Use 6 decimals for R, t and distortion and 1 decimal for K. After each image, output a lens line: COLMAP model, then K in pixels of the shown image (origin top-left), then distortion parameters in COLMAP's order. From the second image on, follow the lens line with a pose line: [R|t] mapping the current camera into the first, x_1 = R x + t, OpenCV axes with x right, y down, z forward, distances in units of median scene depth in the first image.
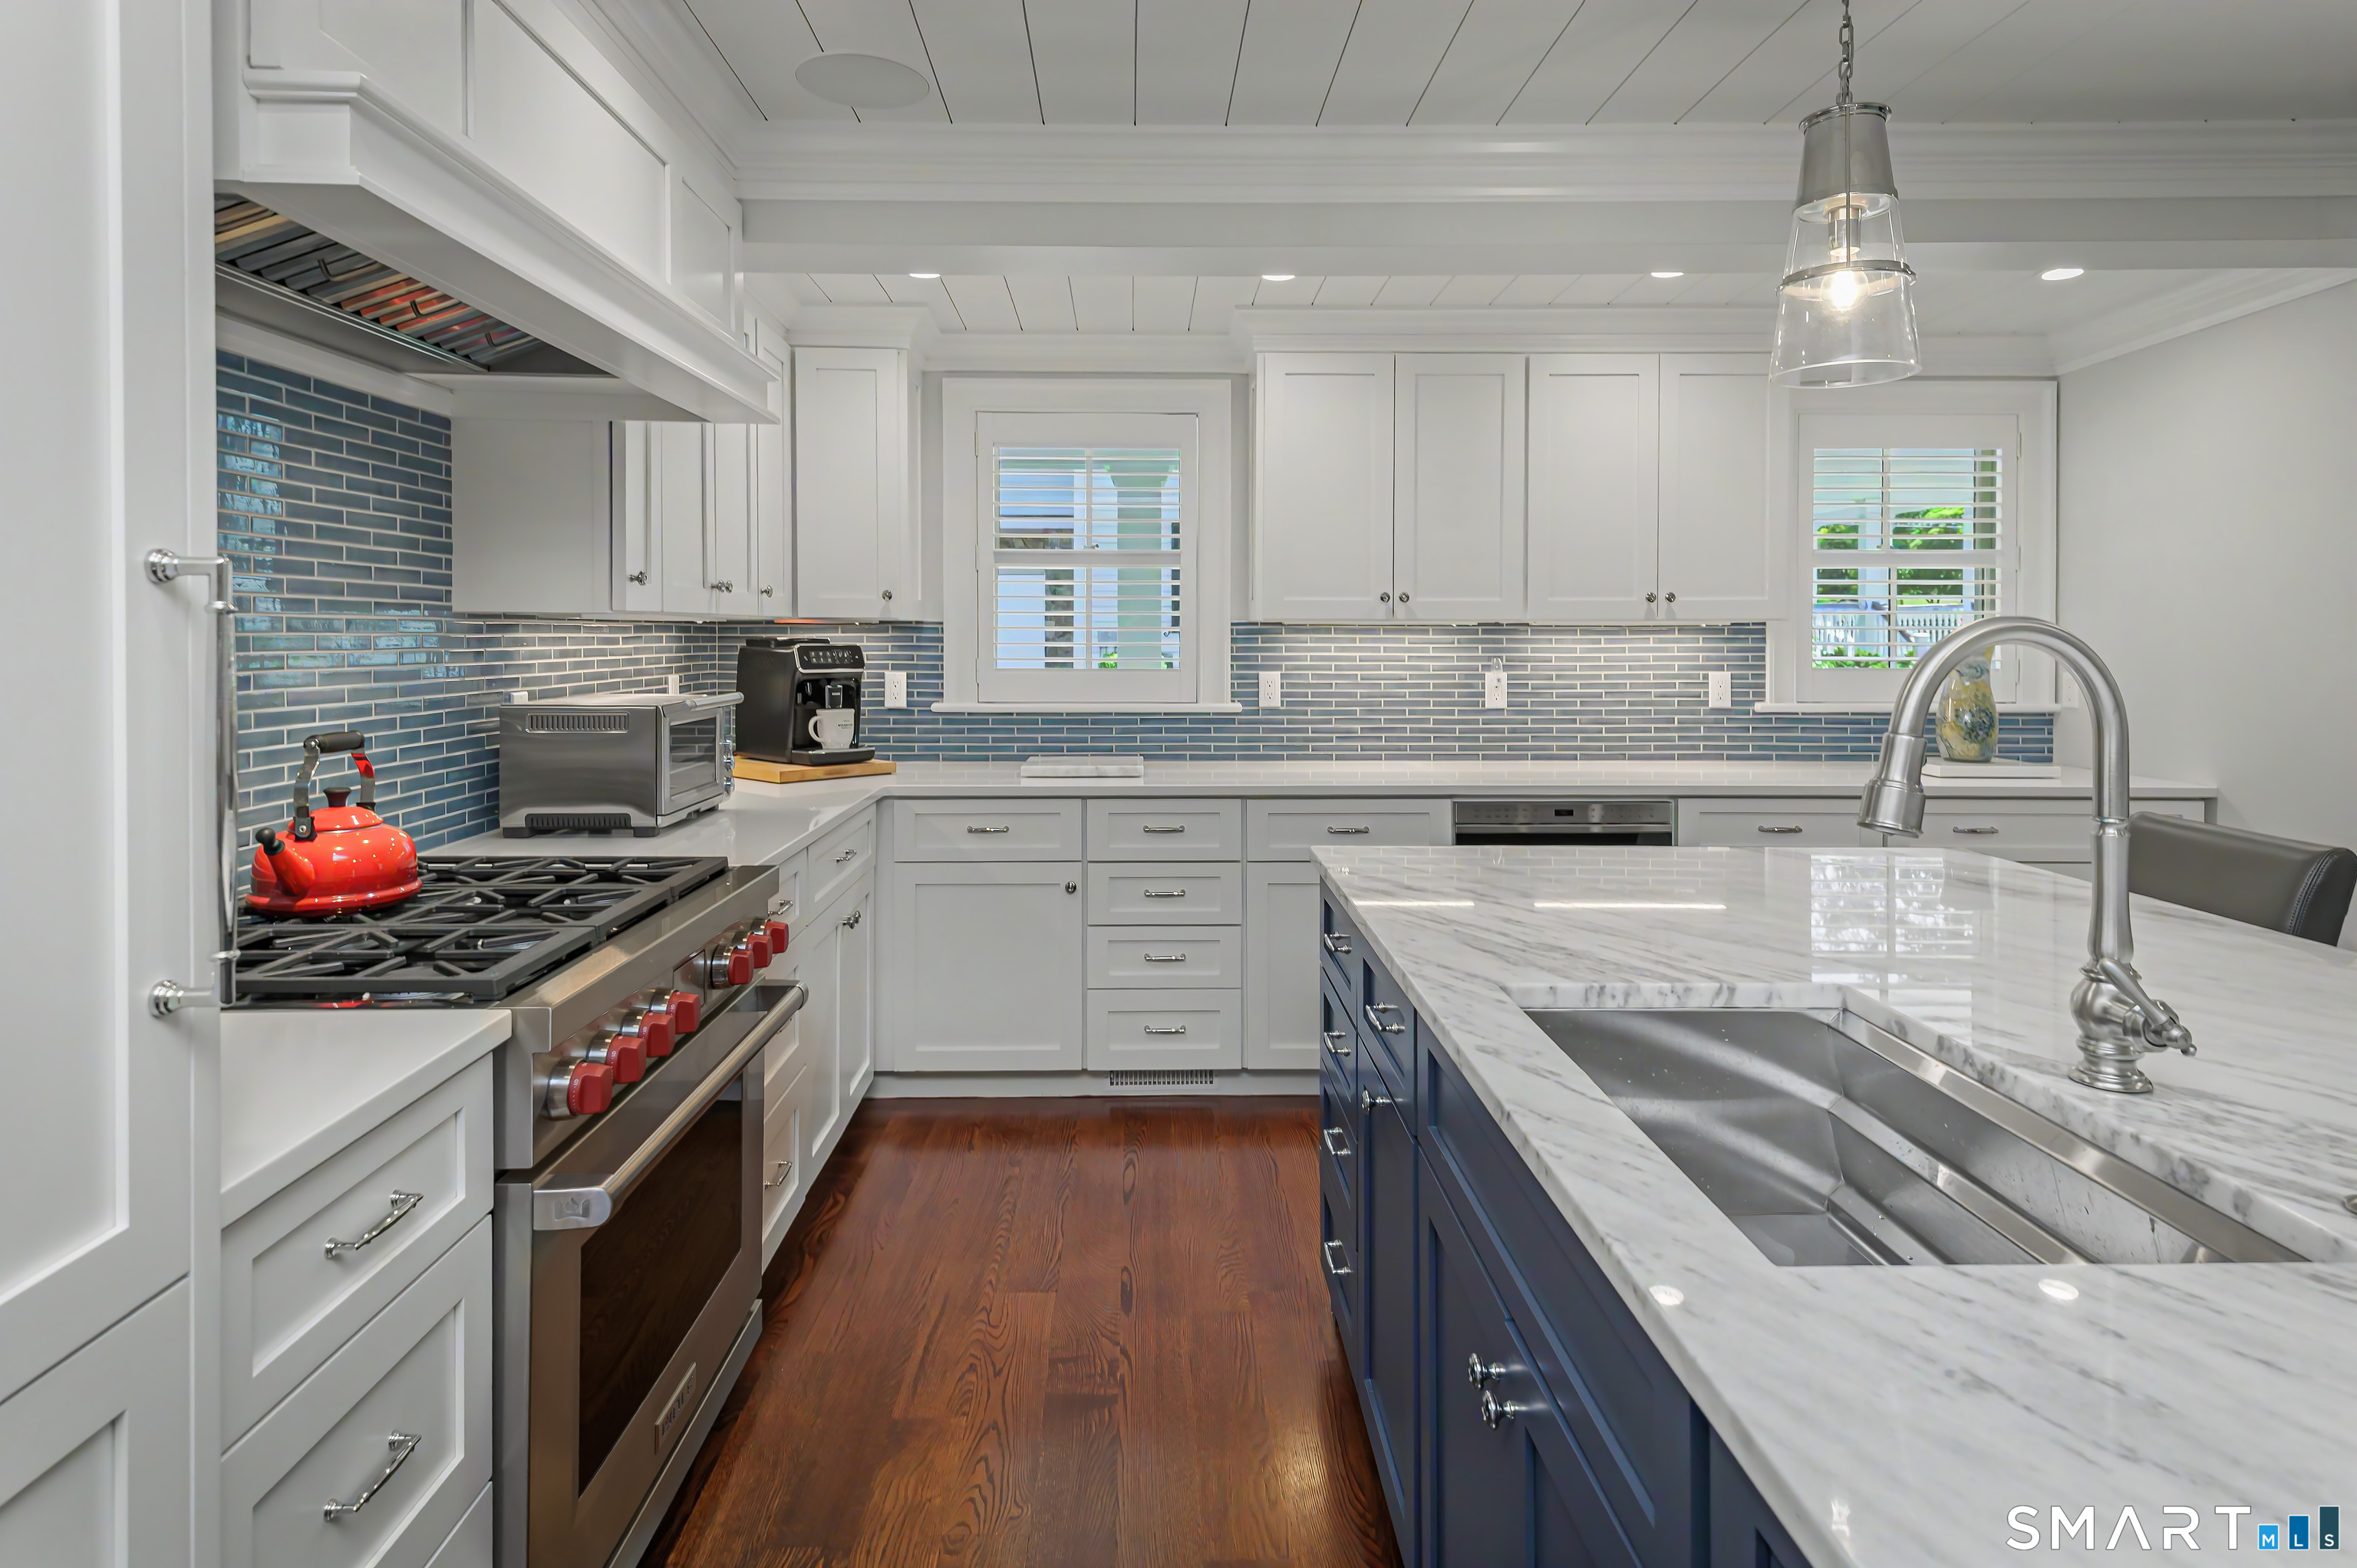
lens RADIAL K [[1325.5, 0, 1181.1], [0, 1325.5, 715.9], [0, 0, 1]] dist [0.020778, -0.001042]
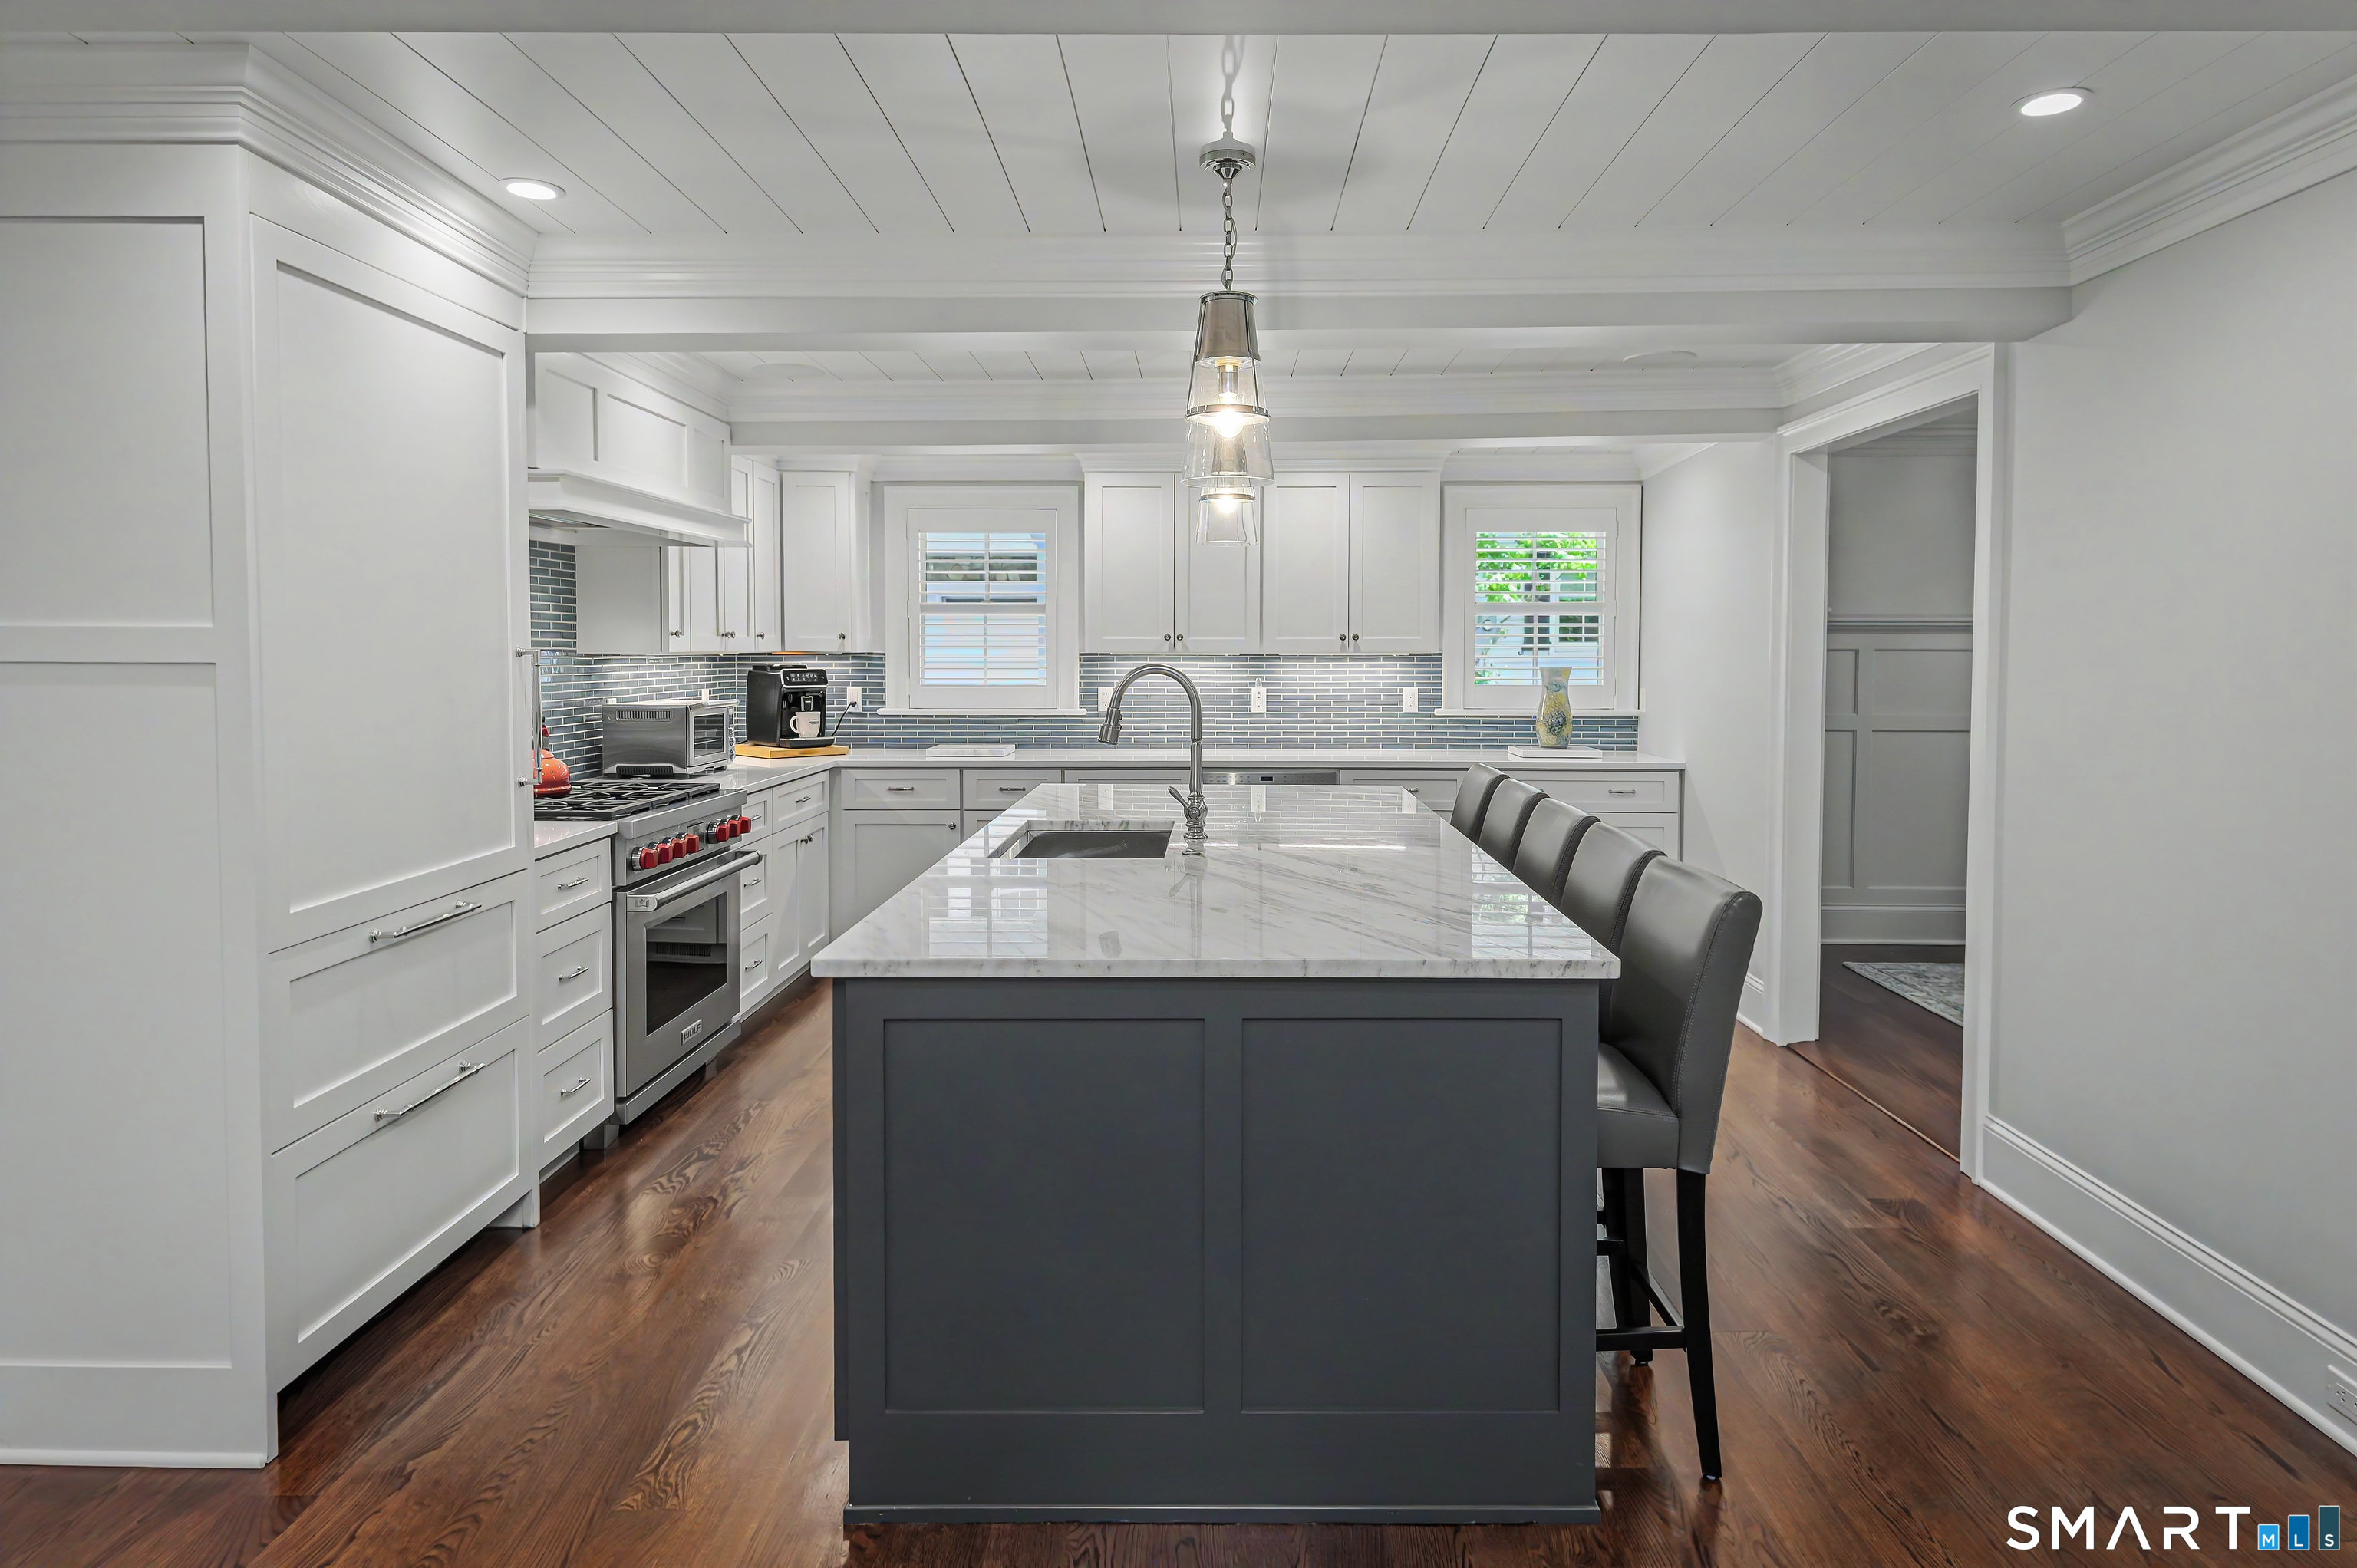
lens RADIAL K [[1446.9, 0, 1178.5], [0, 1446.9, 784.0], [0, 0, 1]] dist [0.001028, 0.000651]
pose [[0.997044, 0.005259, -0.076658, 0.293757], [-0.002840, 0.999495, 0.031636, 0.024404], [0.076786, -0.031325, 0.996555, -0.630662]]
